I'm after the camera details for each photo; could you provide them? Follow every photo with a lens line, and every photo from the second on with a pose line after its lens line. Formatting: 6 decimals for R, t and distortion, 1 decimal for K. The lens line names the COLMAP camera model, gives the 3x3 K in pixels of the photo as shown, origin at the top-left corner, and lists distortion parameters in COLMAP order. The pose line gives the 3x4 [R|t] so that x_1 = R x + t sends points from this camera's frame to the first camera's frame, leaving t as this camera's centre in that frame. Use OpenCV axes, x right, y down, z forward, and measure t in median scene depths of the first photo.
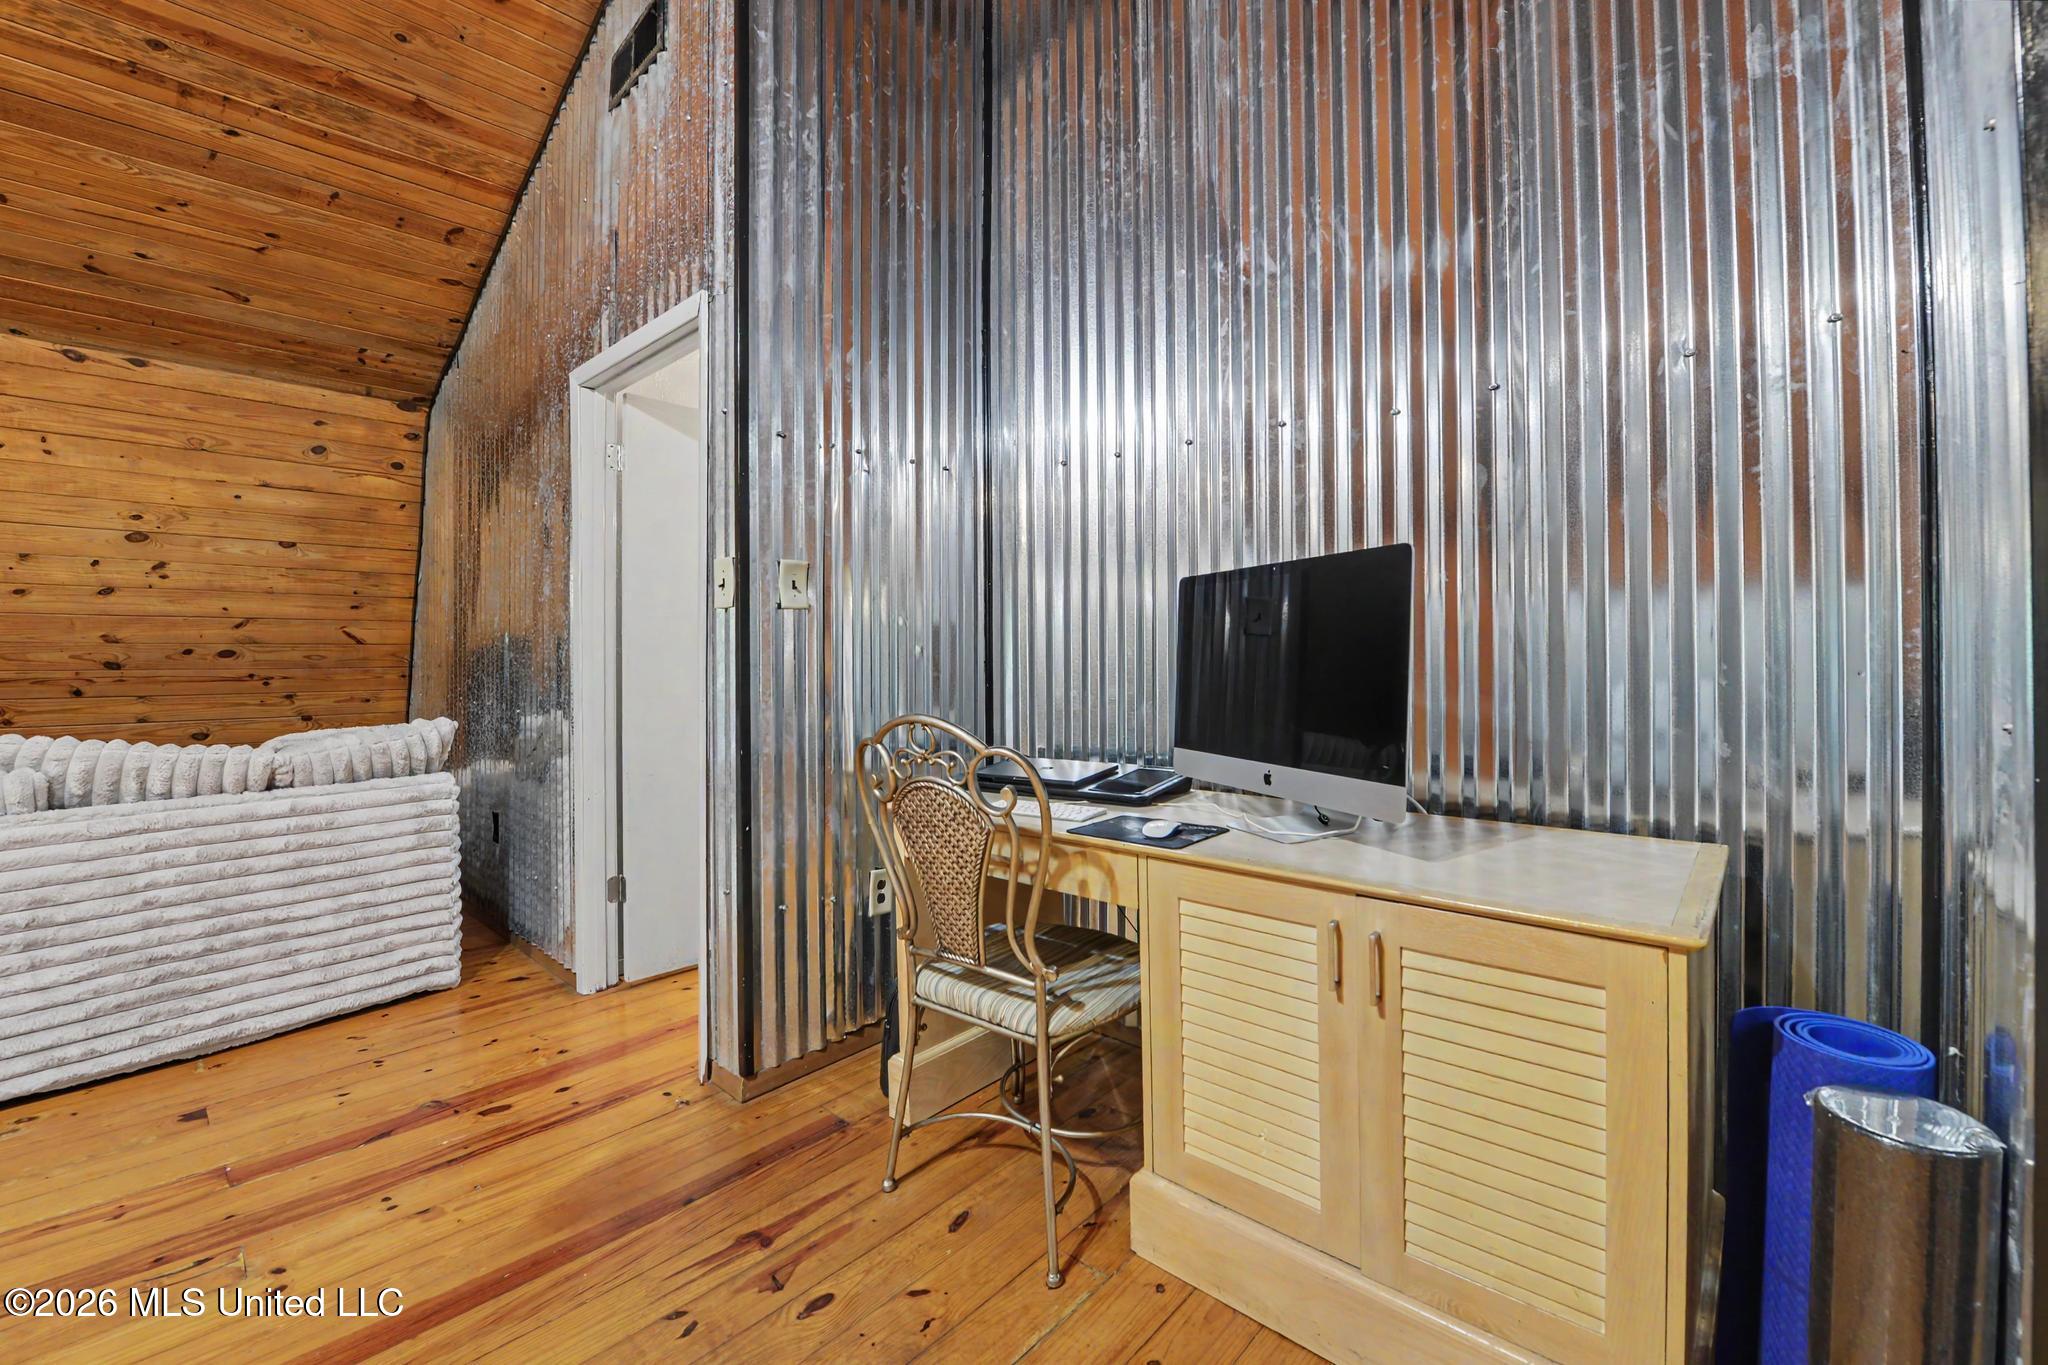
lens RADIAL K [[836.2, 0, 1017.0], [0, 836.2, 662.1], [0, 0, 1]] dist [-0.020642, -0.000301]
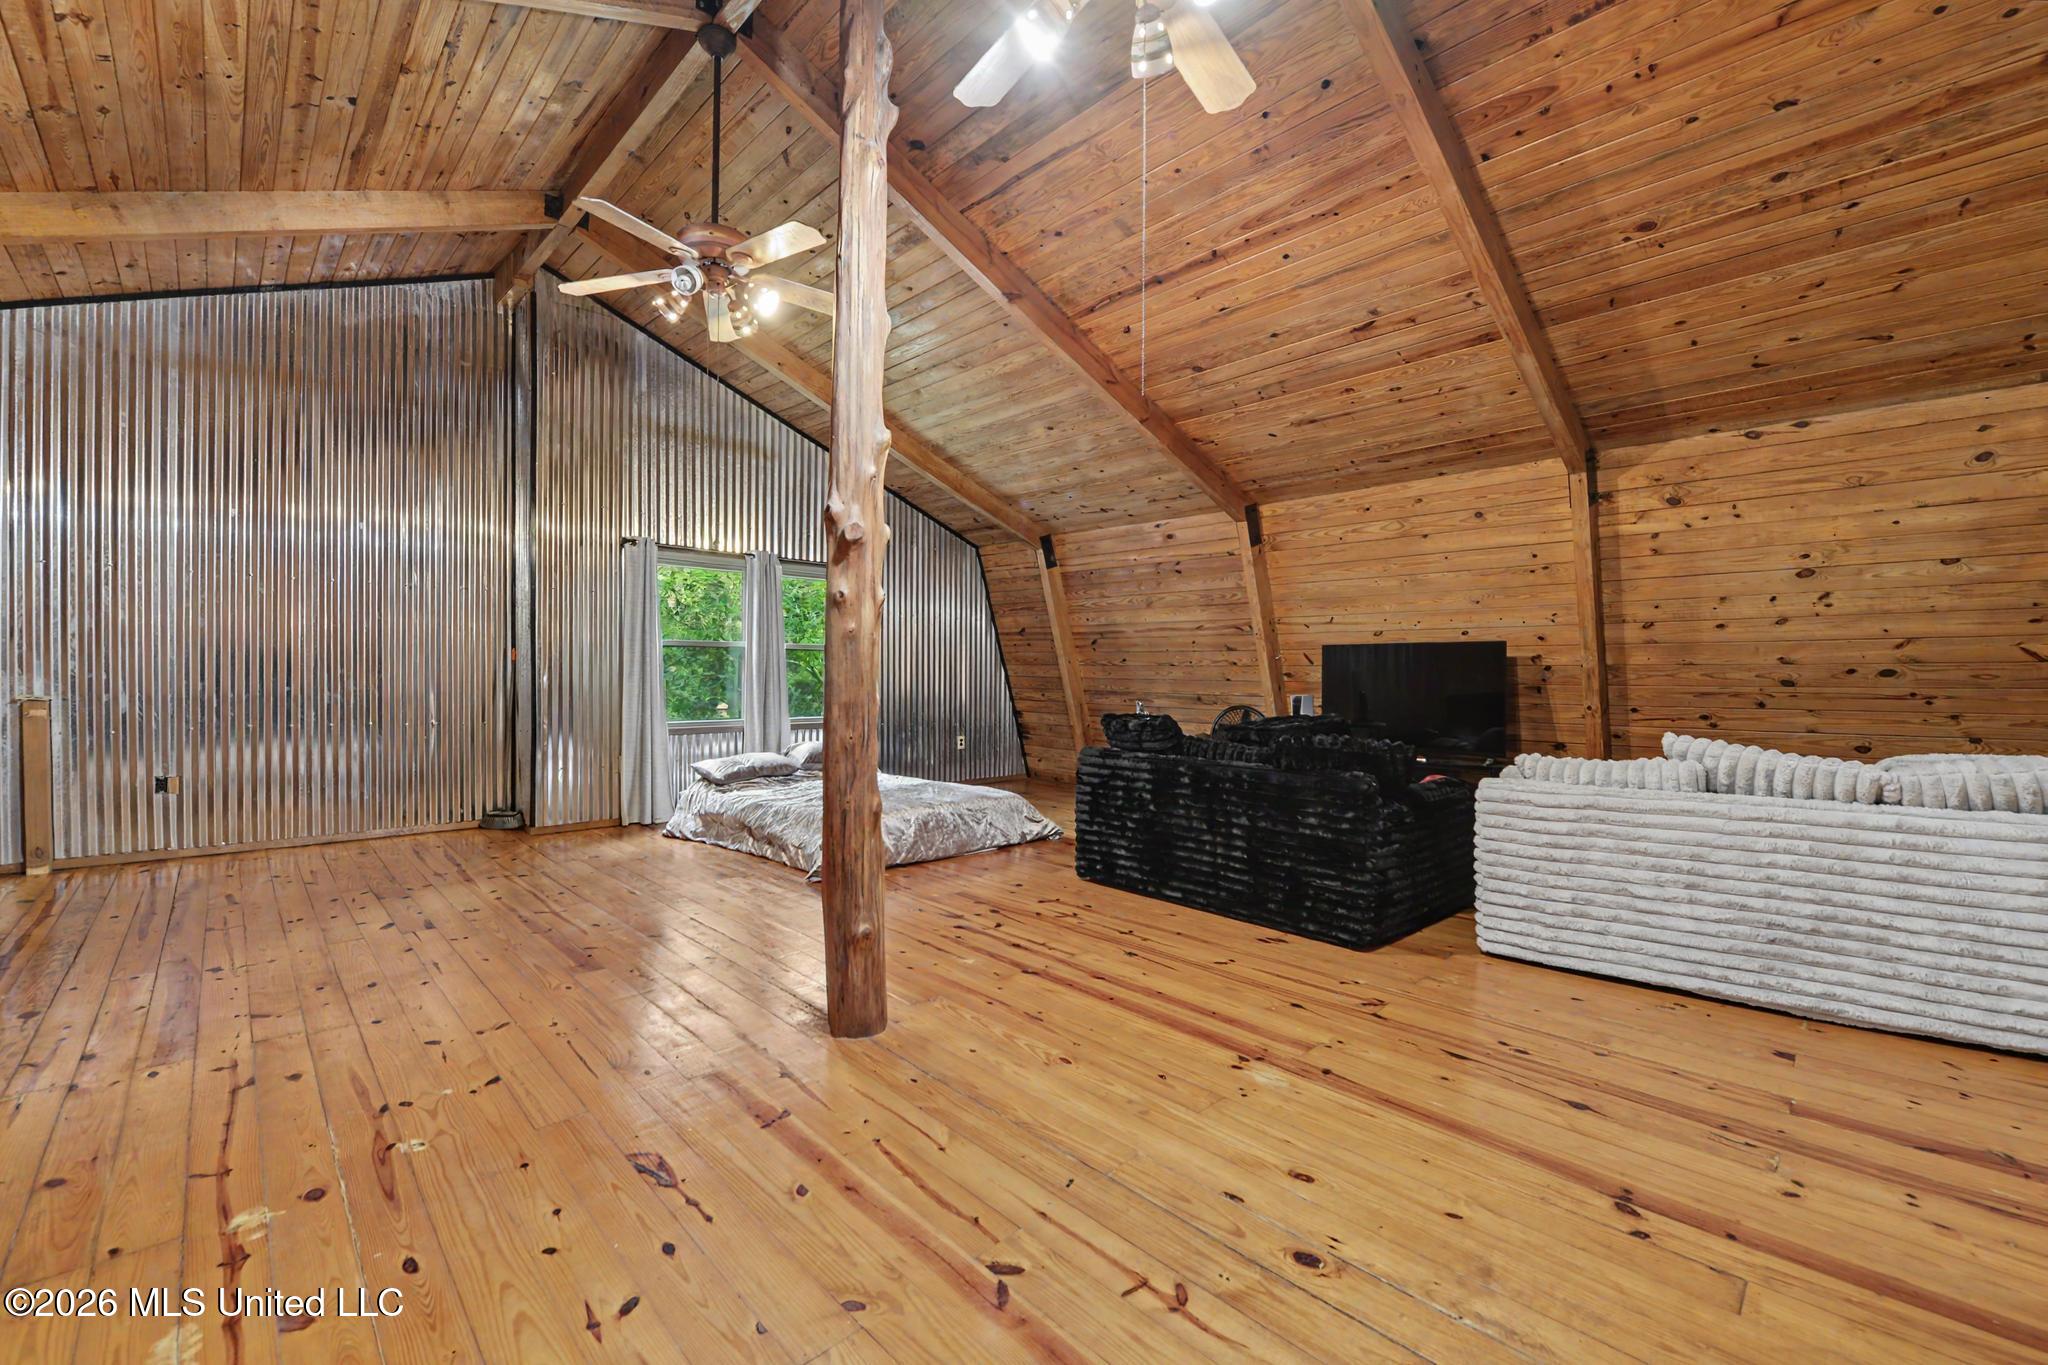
lens RADIAL K [[836.2, 0, 1016.3], [0, 836.2, 680.5], [0, 0, 1]] dist [-0.020642, -0.000301]
pose [[-0.065954, 0.011826, -0.997753, 0.239701], [-0.000063, 0.999930, 0.011856, -0.020632], [0.997823, 0.000845, -0.065948, -0.067032]]
